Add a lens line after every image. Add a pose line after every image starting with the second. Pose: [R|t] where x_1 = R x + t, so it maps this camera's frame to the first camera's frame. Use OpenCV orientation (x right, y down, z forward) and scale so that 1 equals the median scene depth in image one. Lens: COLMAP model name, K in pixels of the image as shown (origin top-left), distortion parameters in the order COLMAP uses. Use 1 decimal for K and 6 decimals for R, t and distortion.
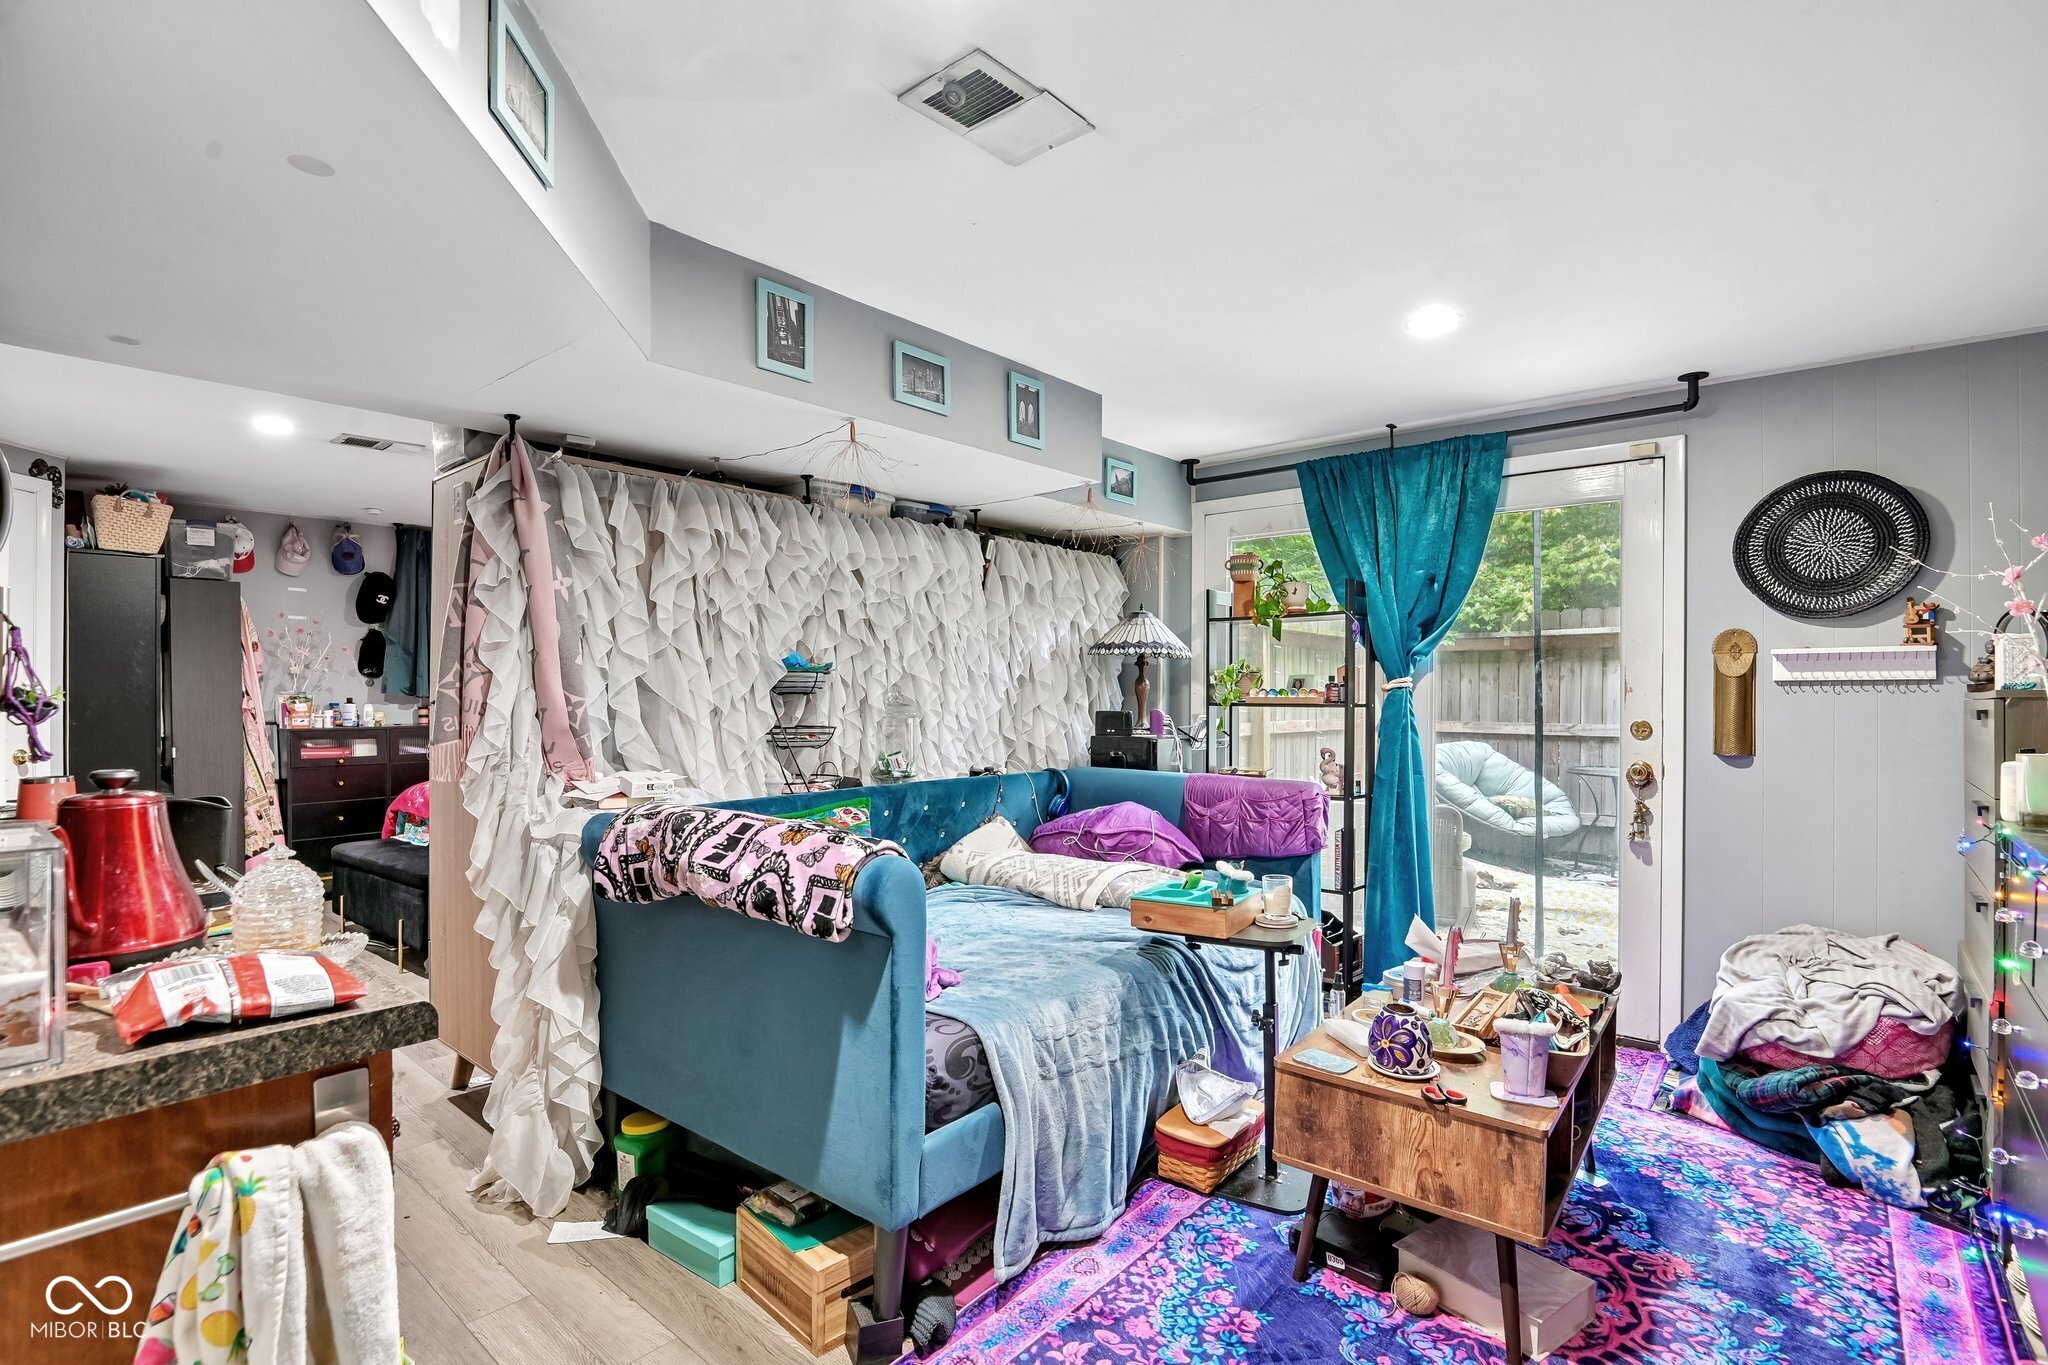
lens RADIAL K [[969.7, 0, 1027.0], [0, 969.7, 692.7], [0, 0, 1]] dist [-0.020300, -0.000523]
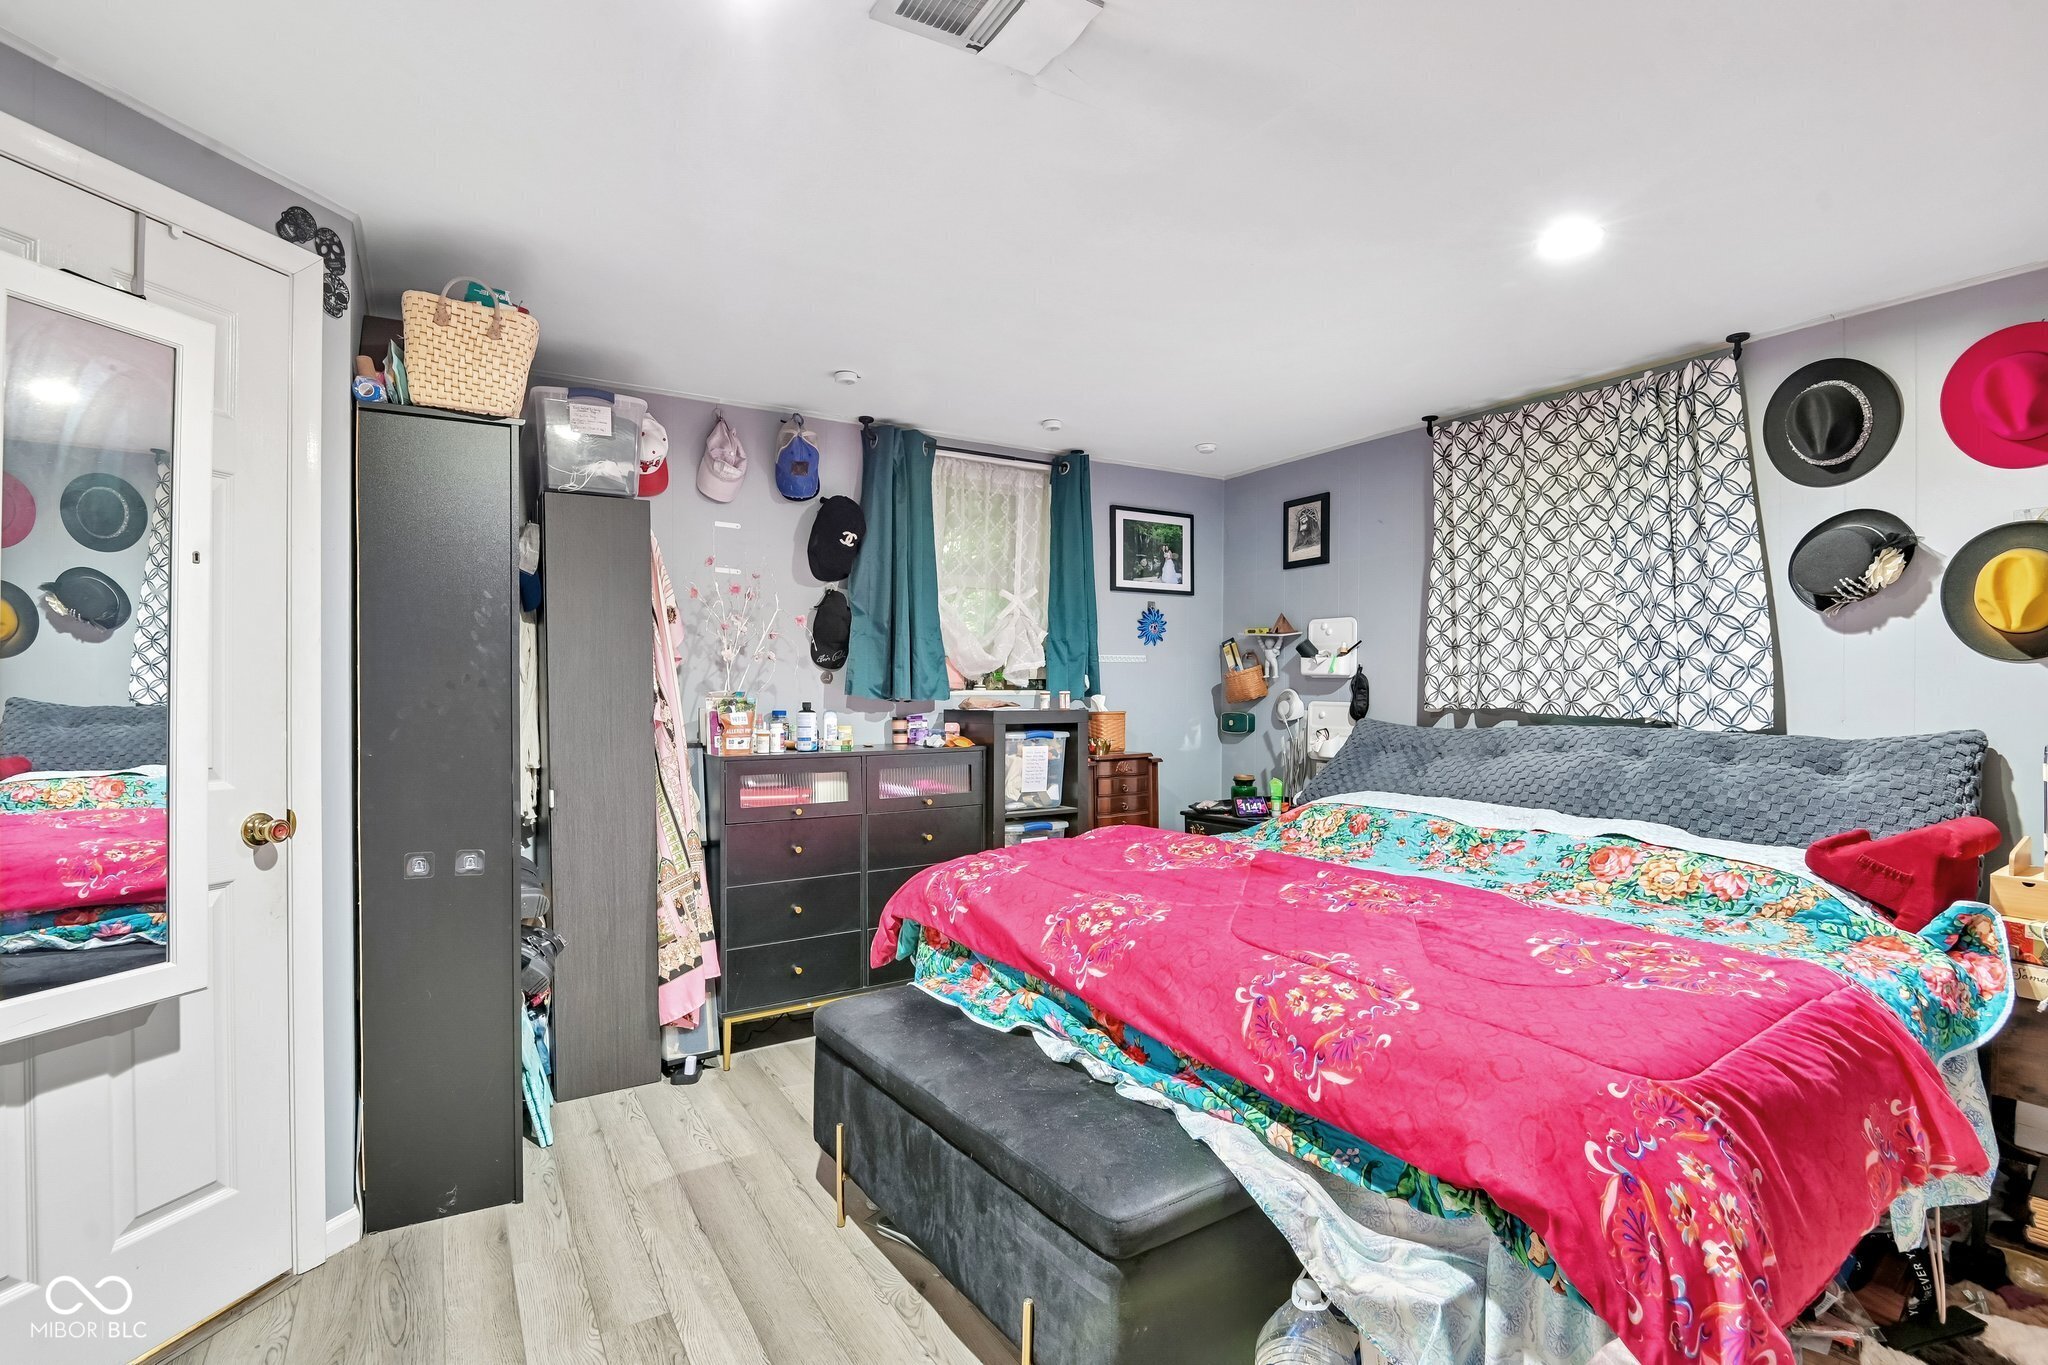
lens RADIAL K [[965.3, 0, 1015.1], [0, 965.3, 699.8], [0, 0, 1]] dist [-0.016041, -0.000571]
pose [[0.950006, 0.000723, -0.312230, -0.518776], [0.000997, 0.999985, 0.005352, 0.000995], [0.312230, -0.005396, 0.949991, 0.619709]]
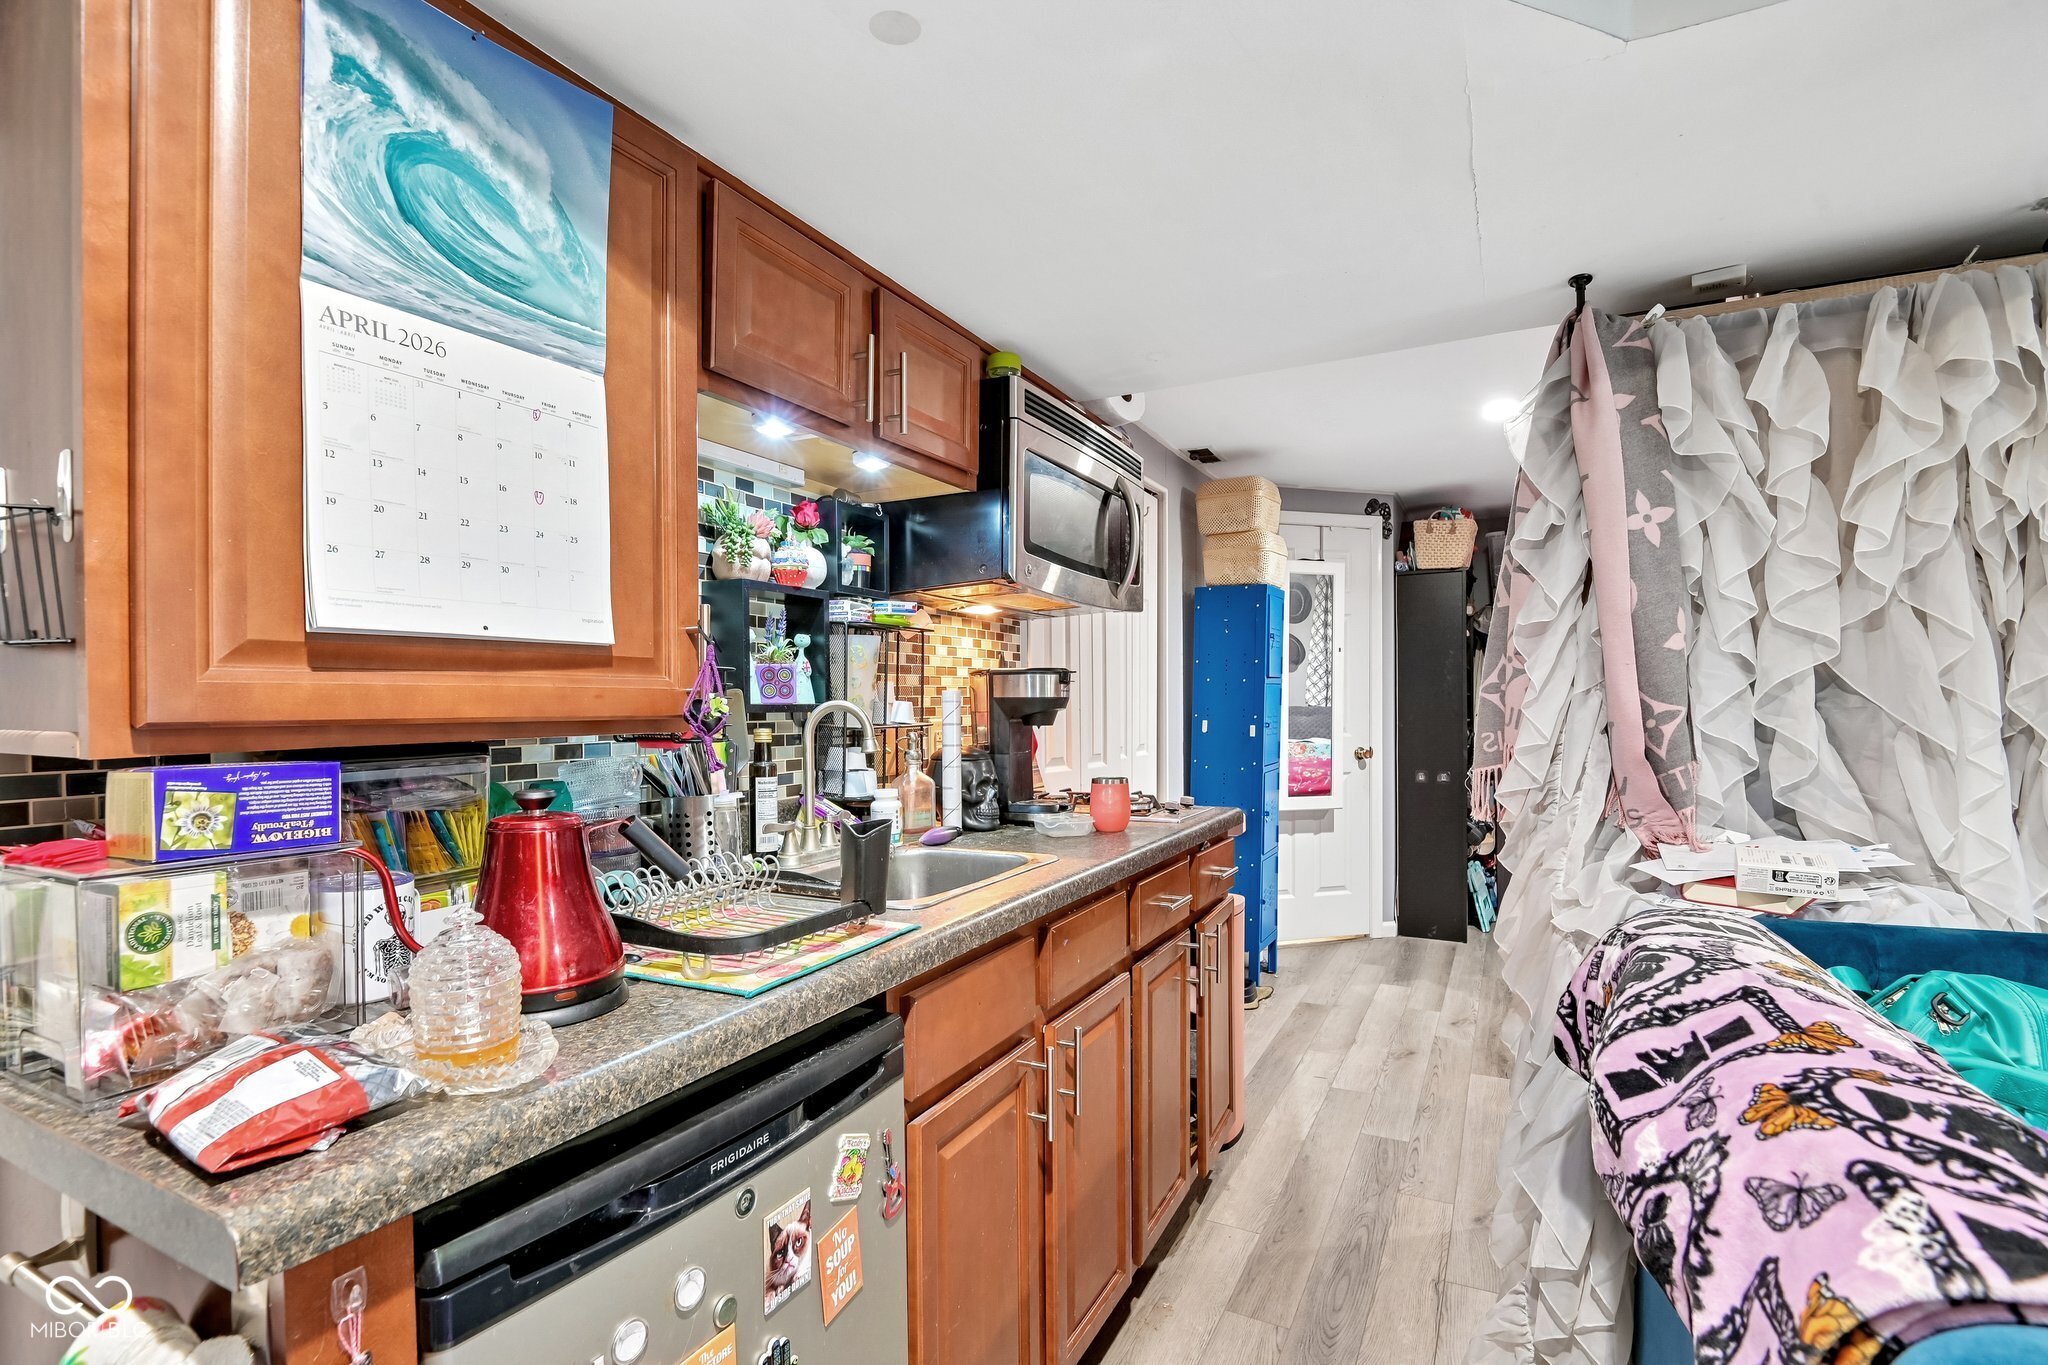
lens RADIAL K [[964.4, 0, 1002.1], [0, 964.4, 706.4], [0, 0, 1]] dist [-0.015285, -0.000018]
pose [[0.216411, 0.002614, -0.976299, 0.013199], [0.006589, 0.999970, 0.004138, 0.000394], [0.976280, -0.007329, 0.216387, 0.281378]]
